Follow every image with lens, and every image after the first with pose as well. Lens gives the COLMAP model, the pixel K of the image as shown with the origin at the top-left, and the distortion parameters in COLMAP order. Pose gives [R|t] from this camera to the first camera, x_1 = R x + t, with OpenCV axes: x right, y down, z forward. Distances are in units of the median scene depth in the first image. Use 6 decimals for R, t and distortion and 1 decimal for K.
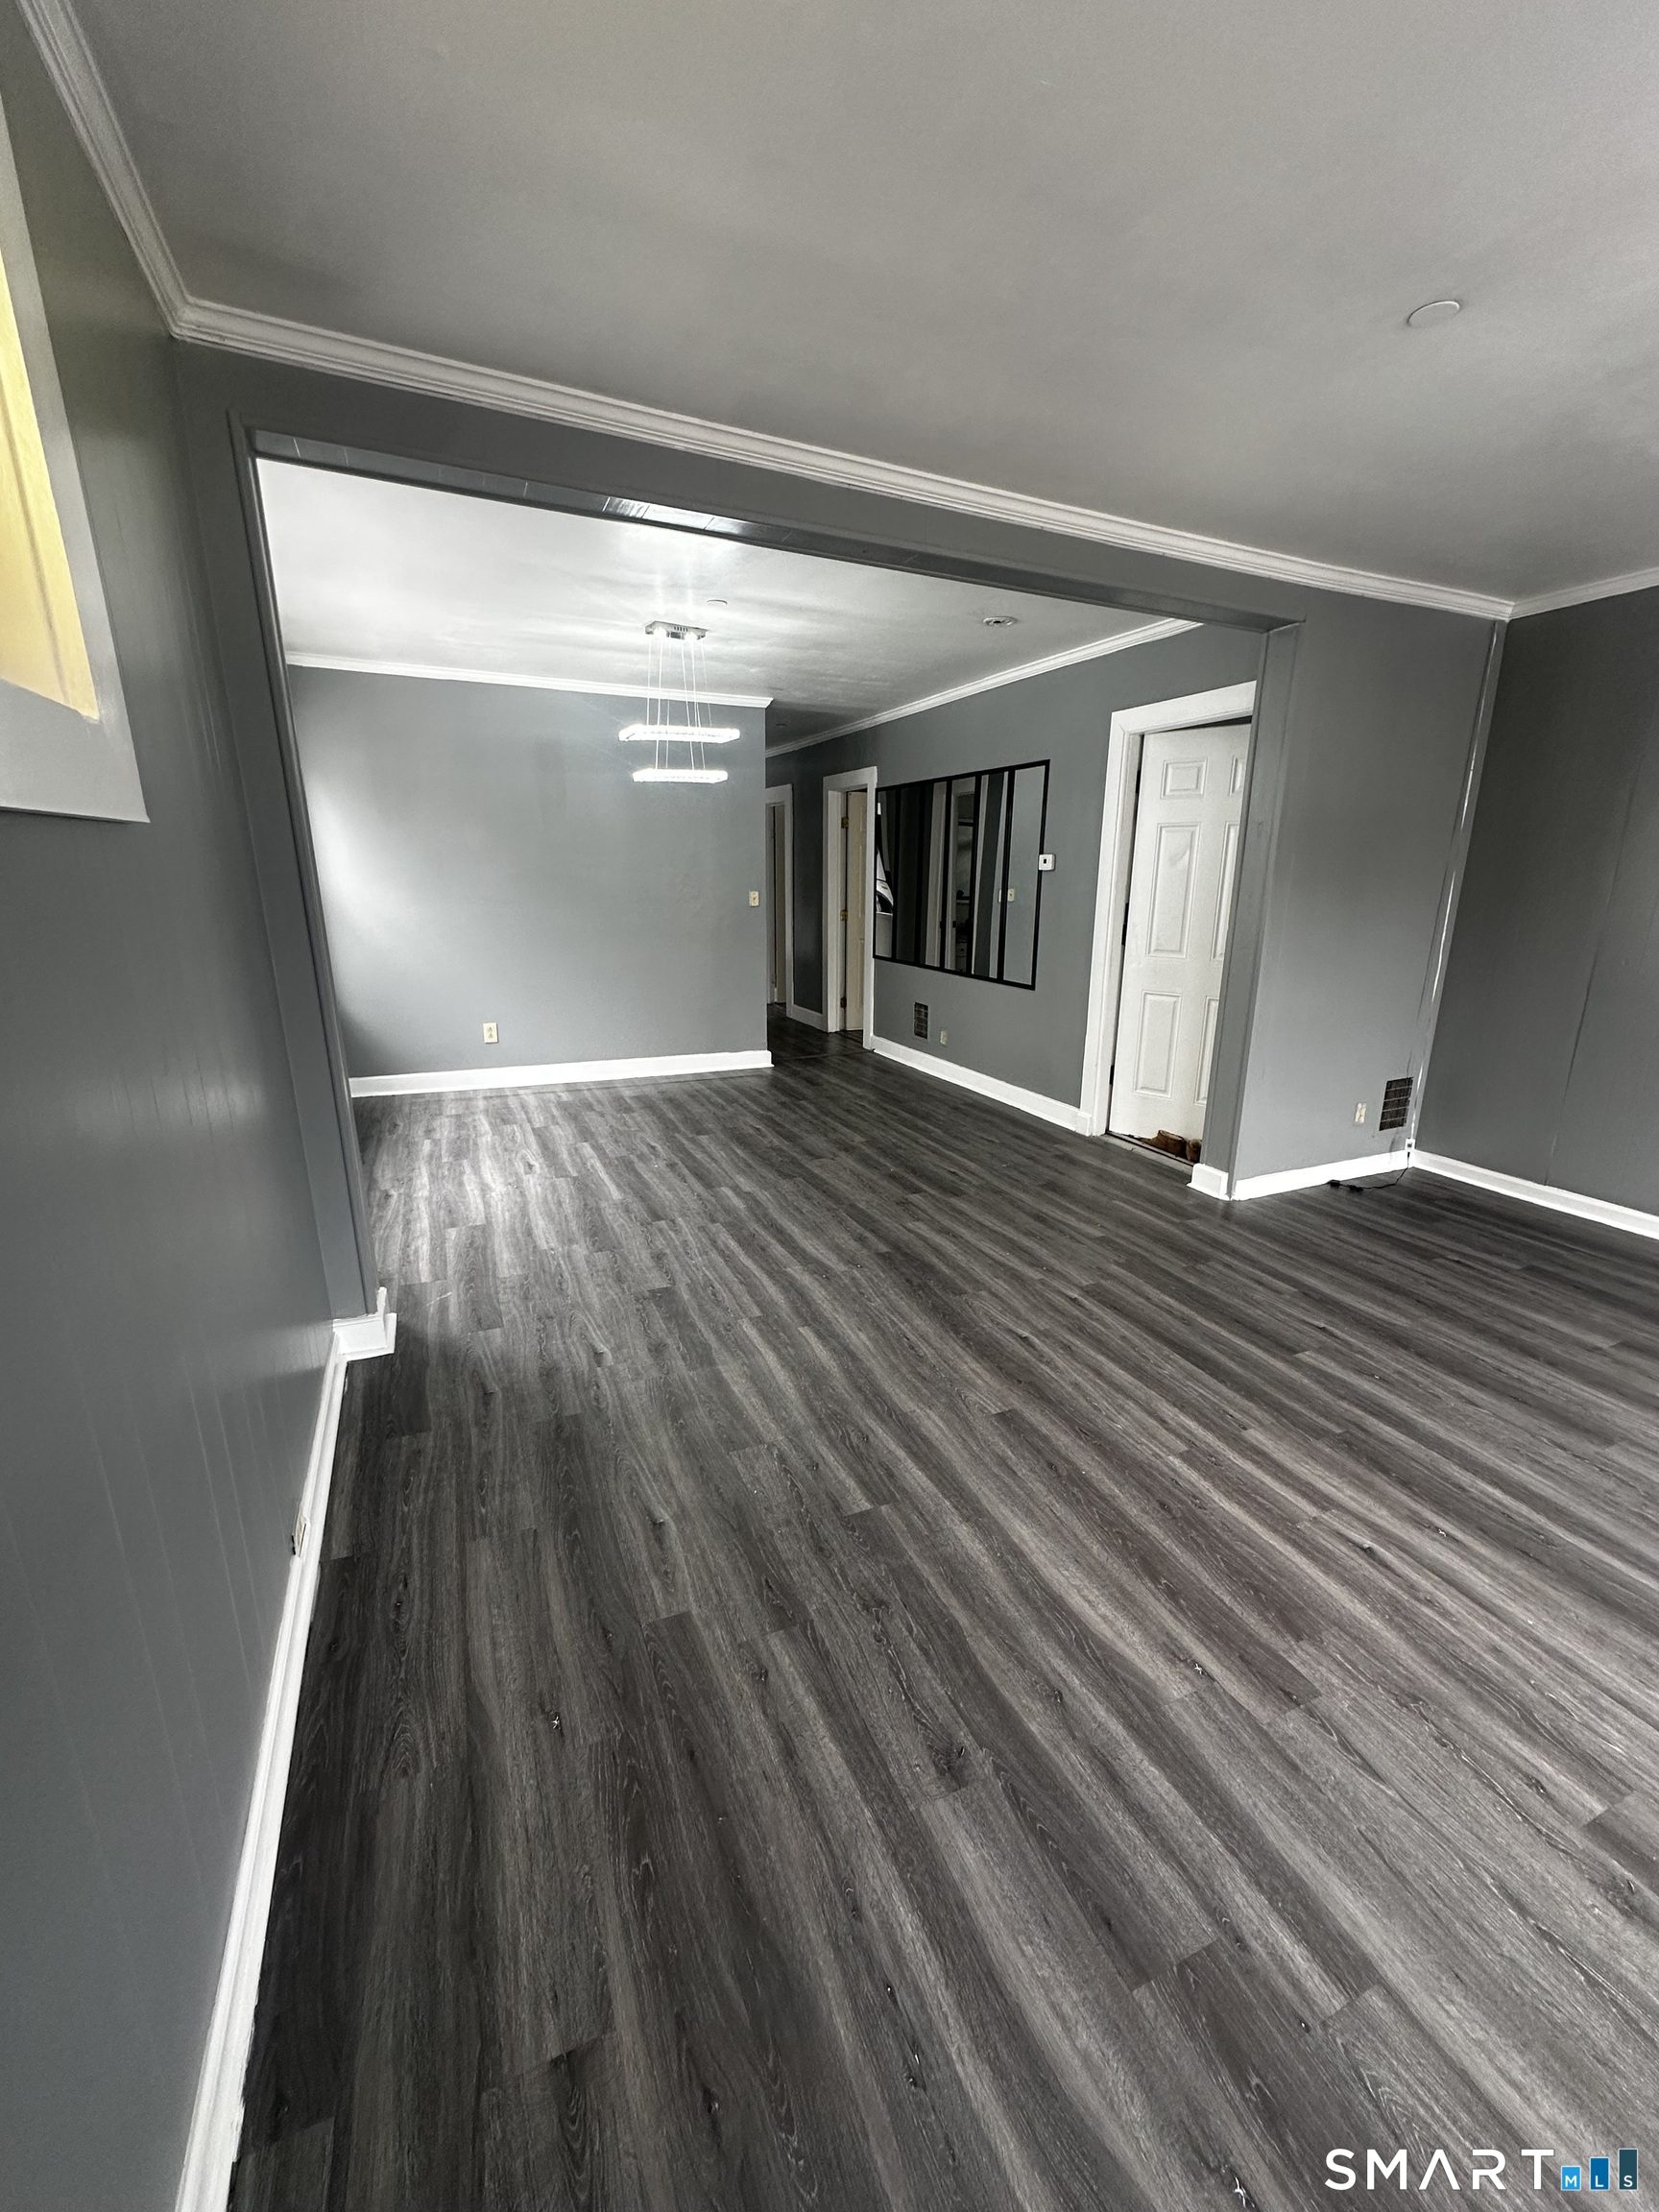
lens RADIAL K [[880.5, 0, 828.0], [0, 880.5, 1103.6], [0, 0, 1]] dist [-0.002519, 0.000623]
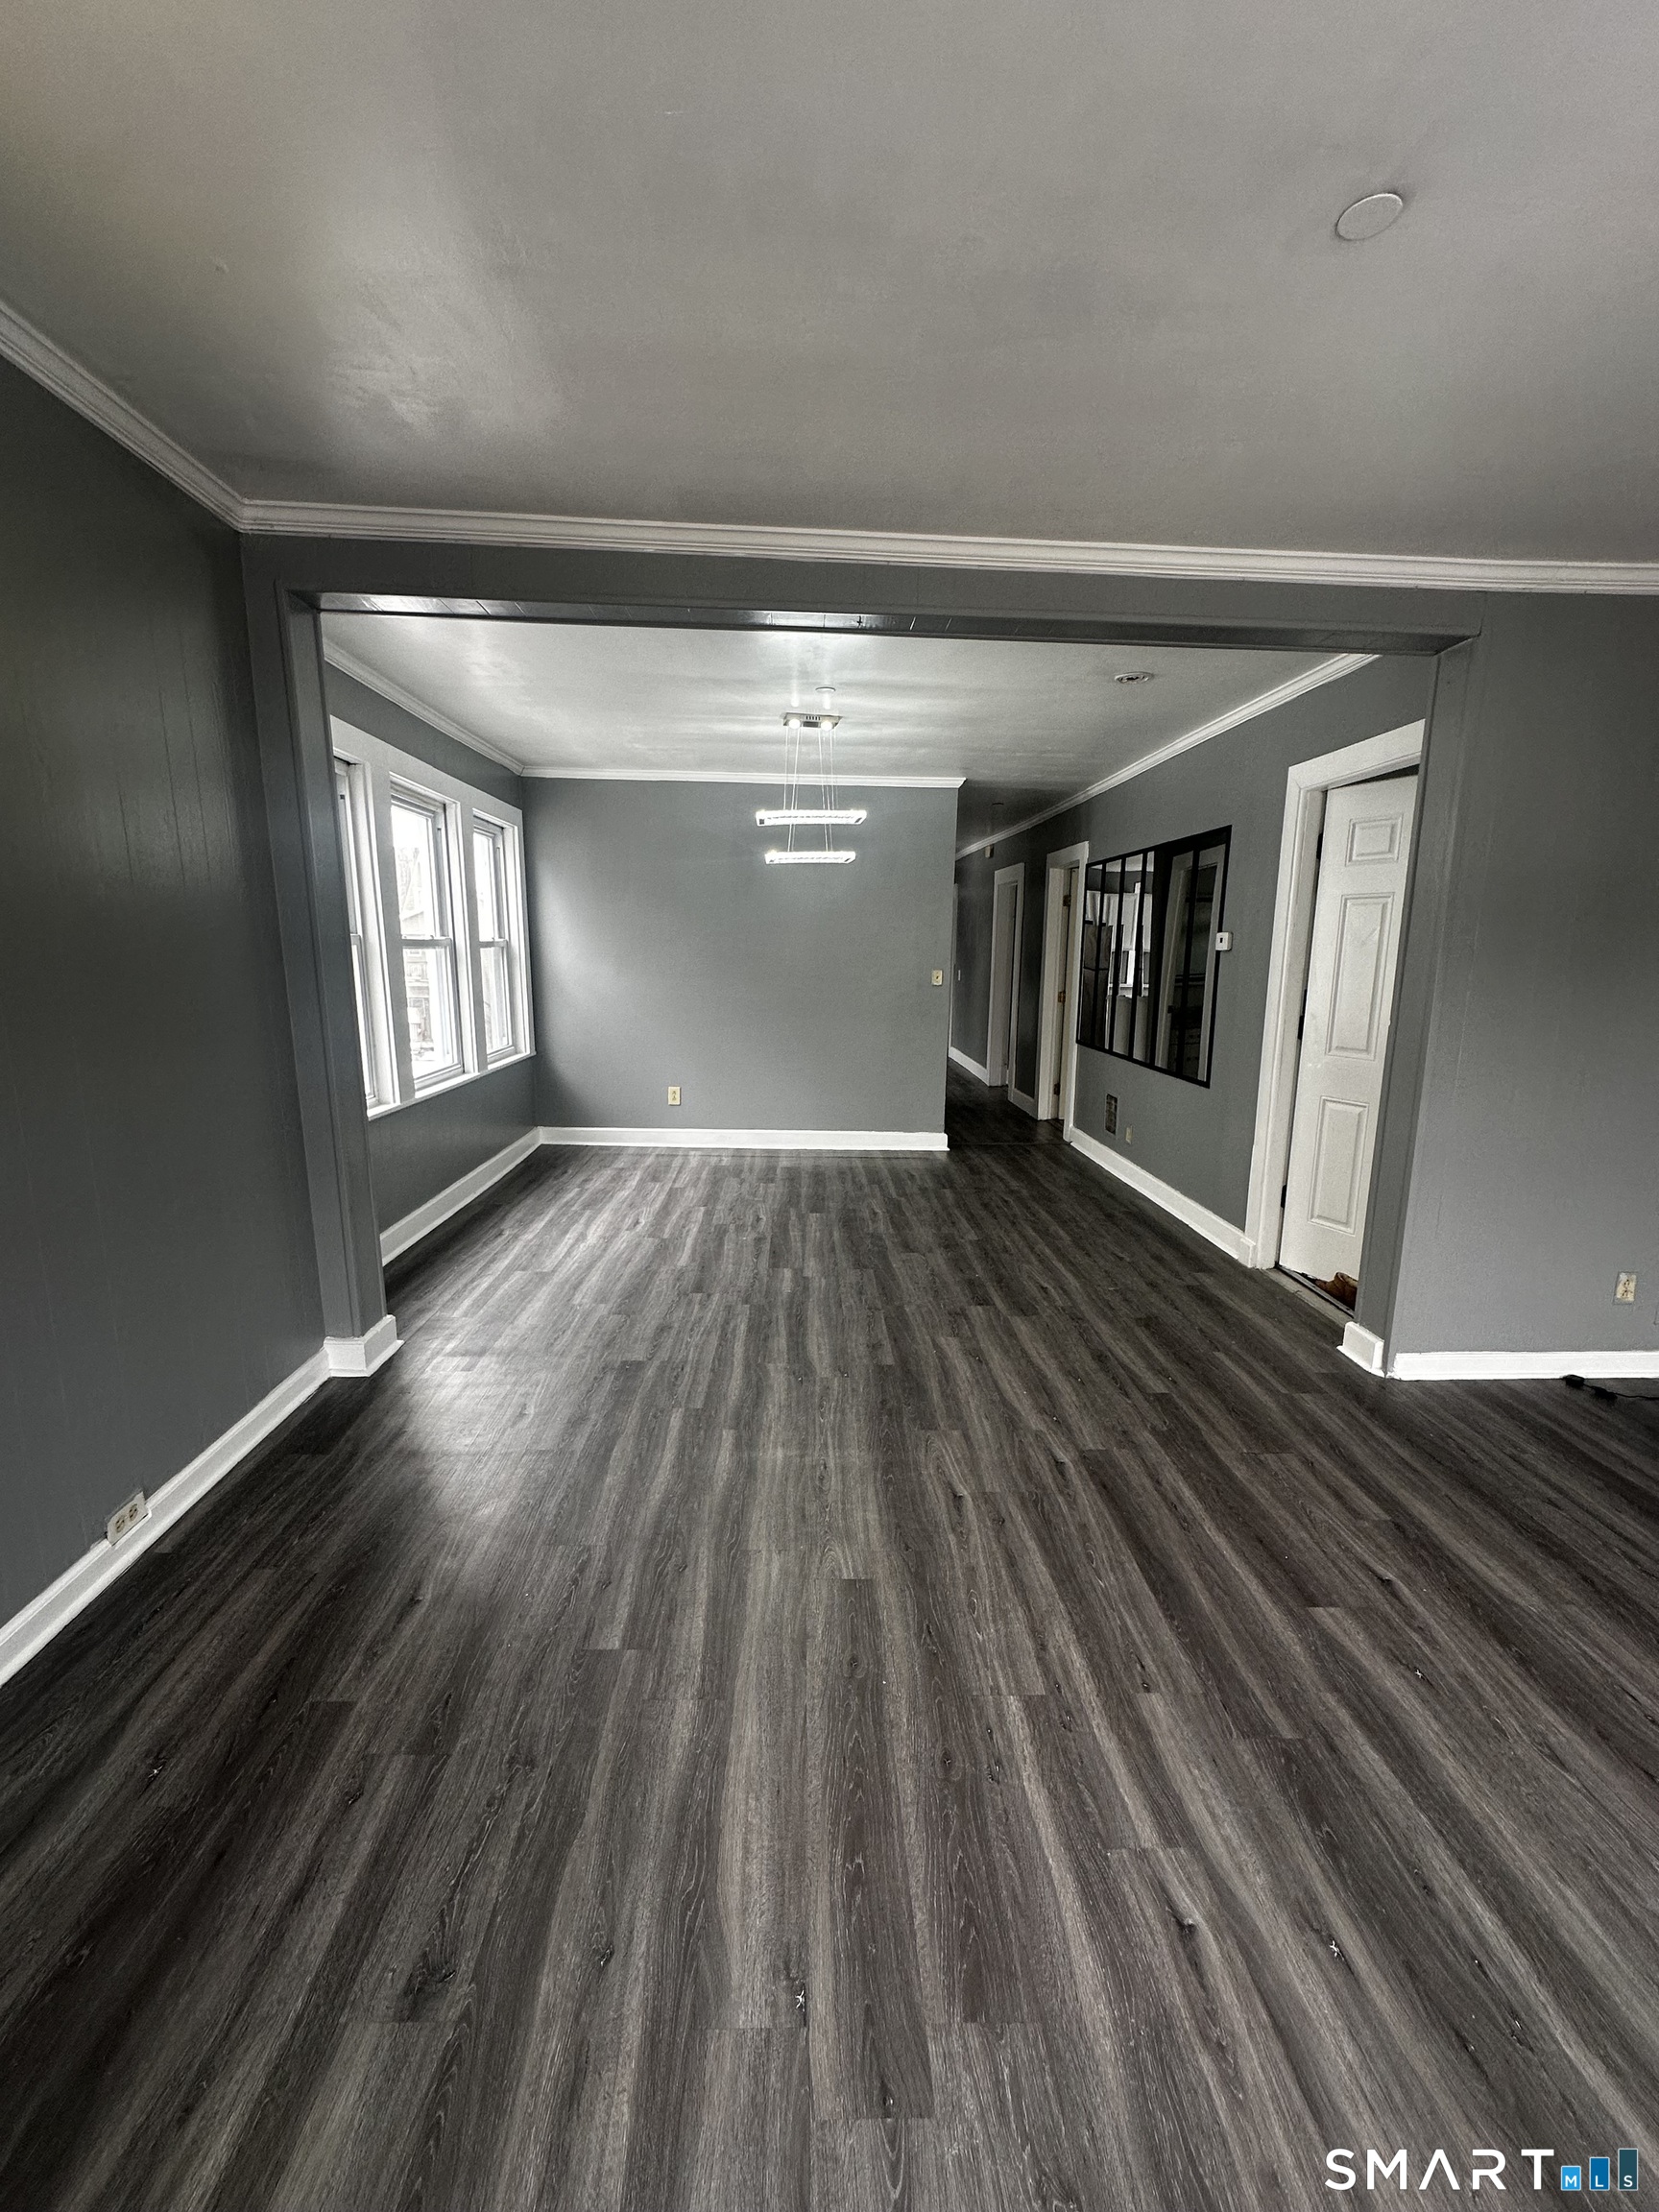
lens RADIAL K [[880.5, 0, 828.0], [0, 880.5, 1103.6], [0, 0, 1]] dist [-0.002519, 0.000623]
pose [[0.928120, 0.069381, -0.365758, 0.304919], [-0.100794, 0.992616, -0.067477, -0.028091], [0.358376, 0.099493, 0.928261, 0.112075]]
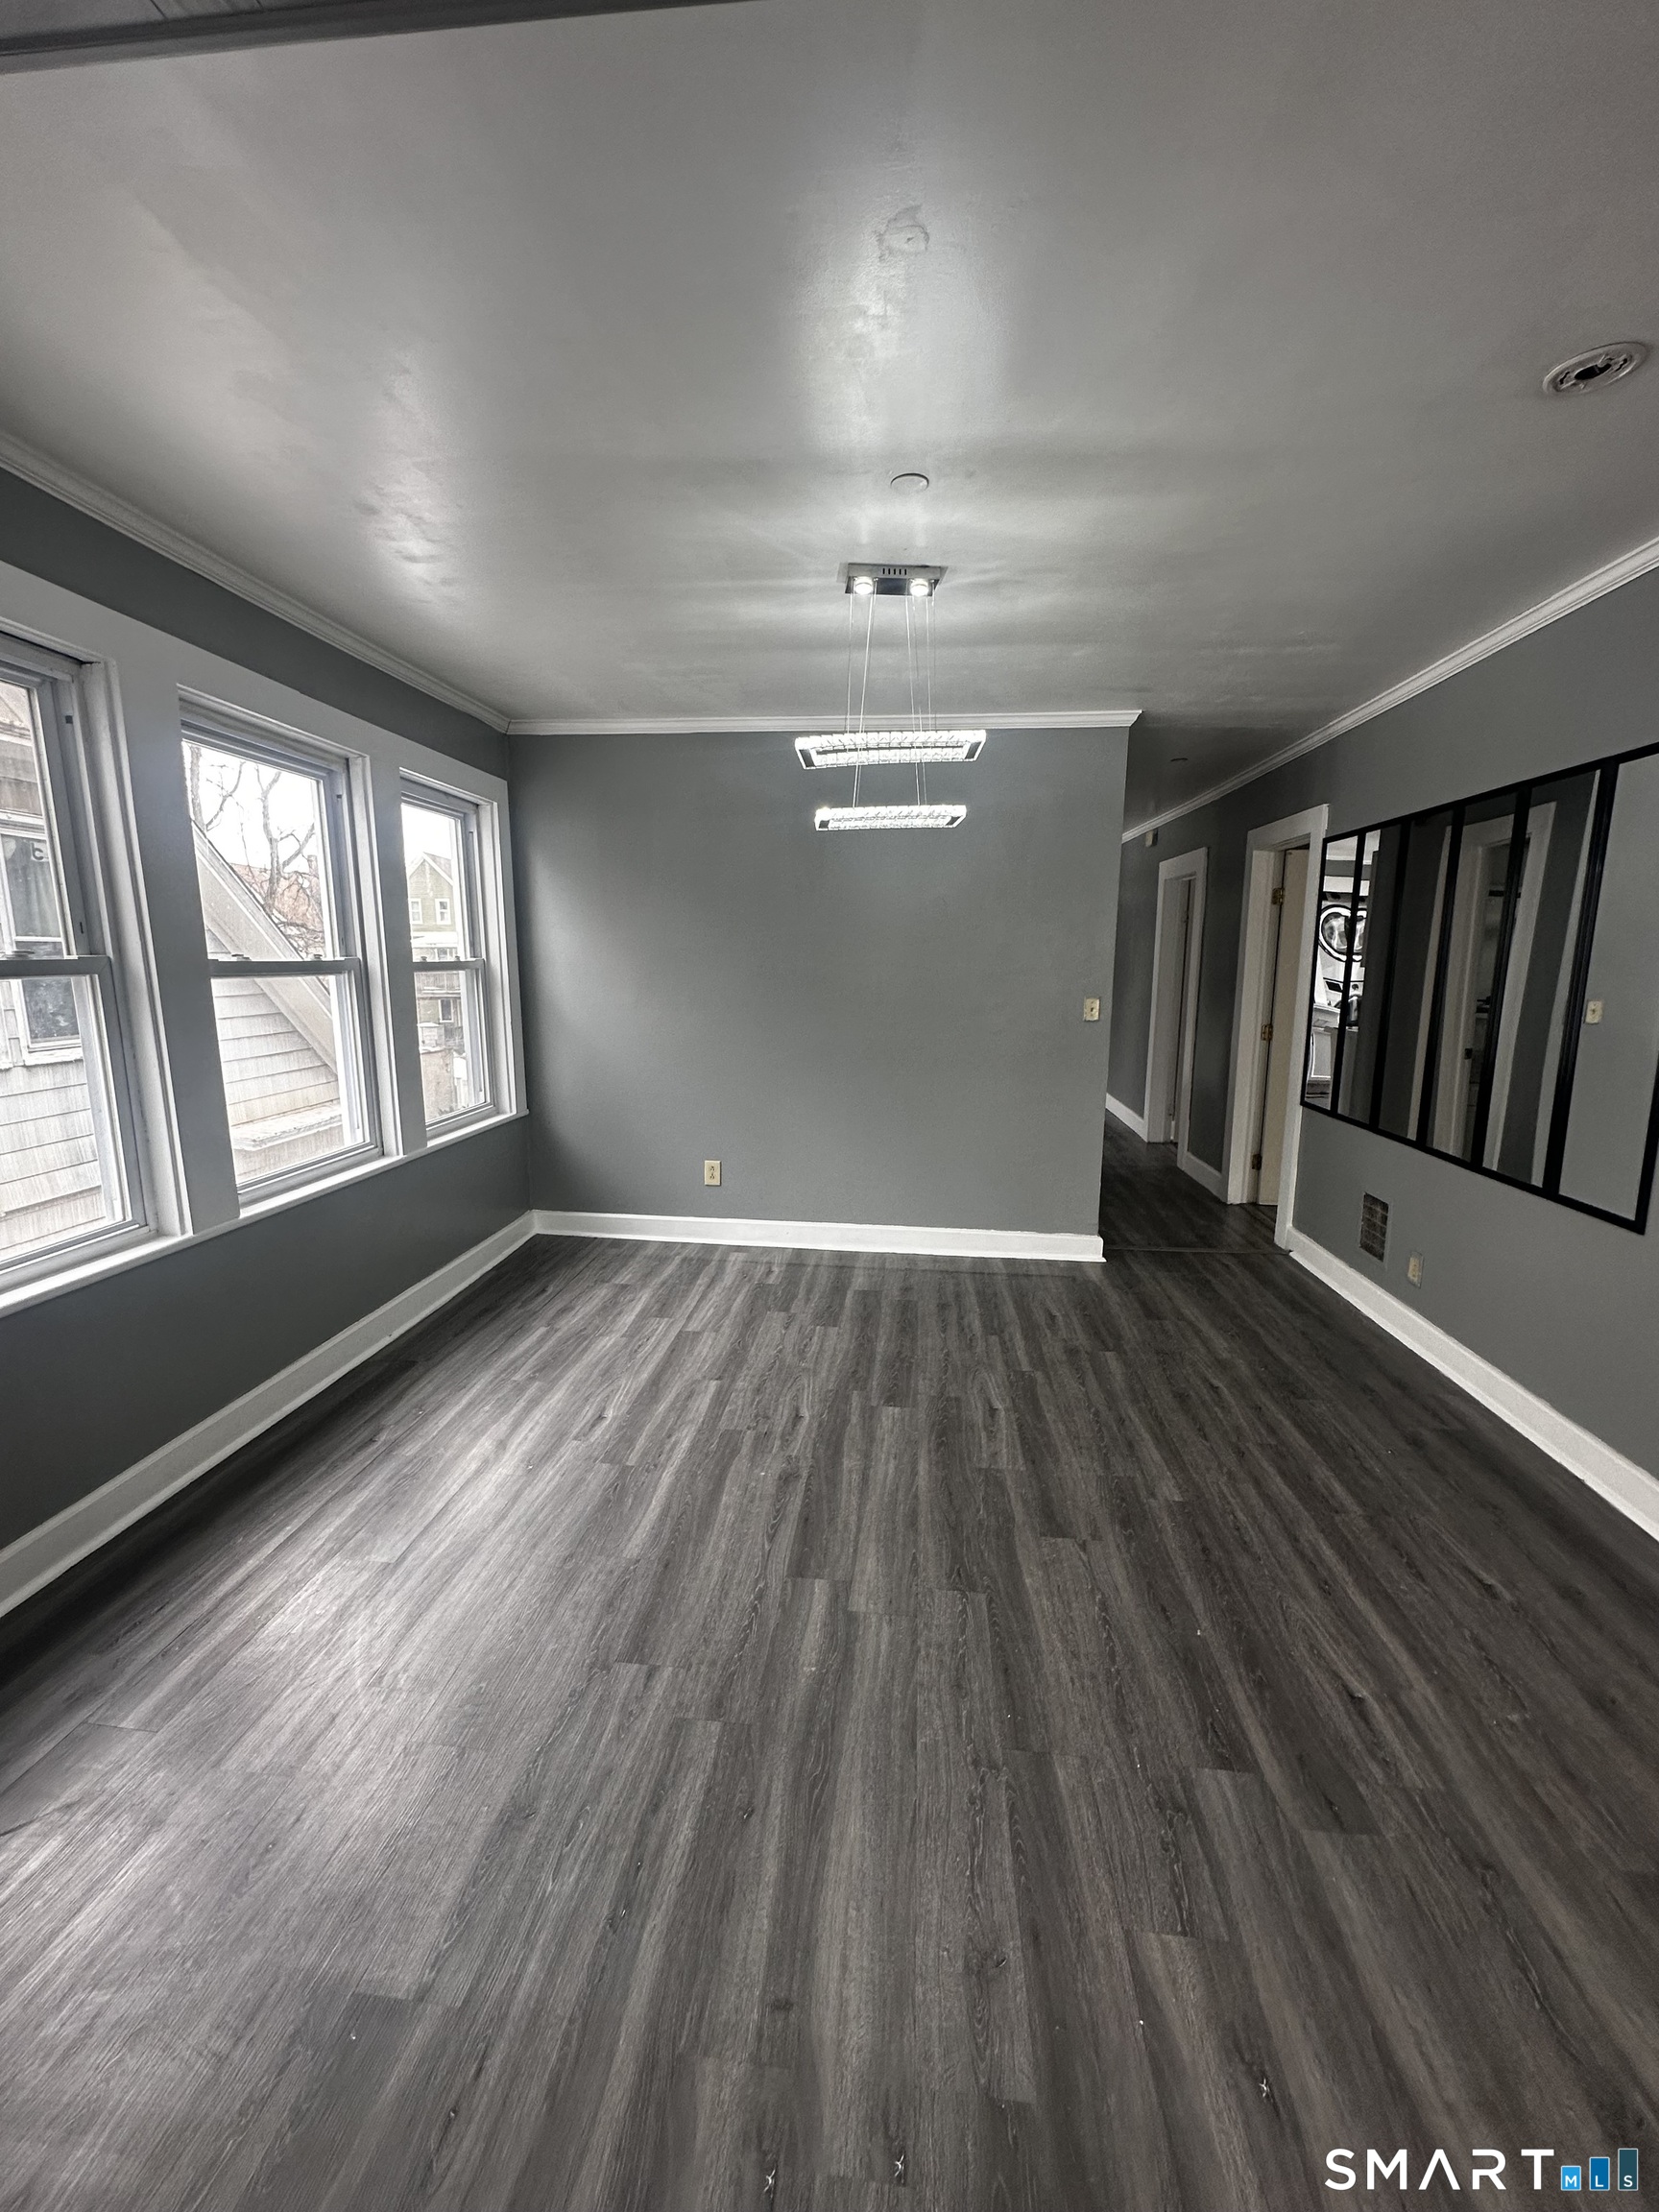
lens RADIAL K [[880.5, 0, 828.0], [0, 880.5, 1103.6], [0, 0, 1]] dist [-0.002519, 0.000623]
pose [[0.868830, 0.078081, -0.488915, 0.130368], [-0.125545, 0.989956, -0.065002, -0.169215], [0.478929, 0.117857, 0.869906, 0.602116]]
